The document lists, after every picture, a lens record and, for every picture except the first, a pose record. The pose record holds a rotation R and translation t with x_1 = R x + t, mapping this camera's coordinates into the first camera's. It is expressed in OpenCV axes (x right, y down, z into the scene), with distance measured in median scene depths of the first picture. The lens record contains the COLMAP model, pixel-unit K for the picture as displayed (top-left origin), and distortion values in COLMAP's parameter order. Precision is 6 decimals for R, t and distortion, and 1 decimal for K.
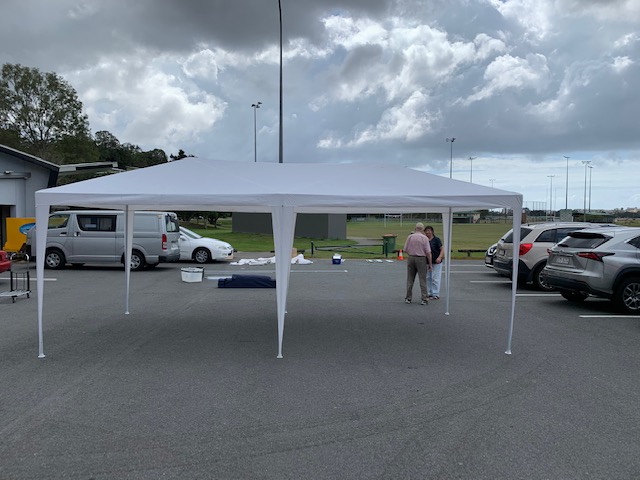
lens RADIAL K [[486.7, 0, 320.0], [0, 486.7, 240.0], [0, 0, 1]] dist [0.008458, -0.003843]
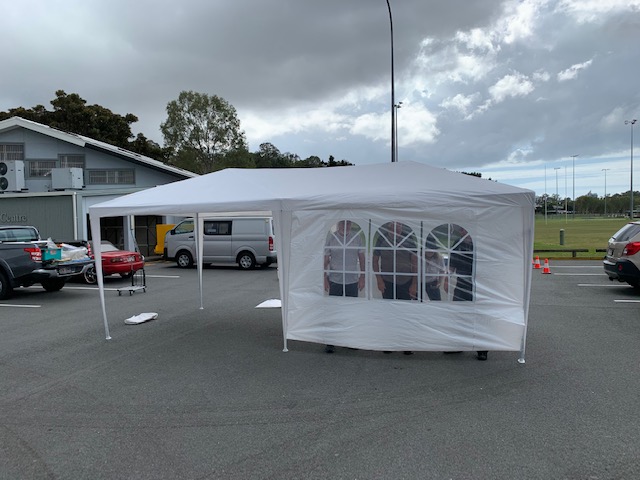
lens RADIAL K [[486.7, 0, 320.0], [0, 486.7, 240.0], [0, 0, 1]] dist [0.008458, -0.003843]
pose [[0.949747, -0.012081, -0.312786, 0.144460], [0.011416, 0.999927, -0.003958, 0.000547], [0.312811, 0.000188, 0.949815, -0.000397]]
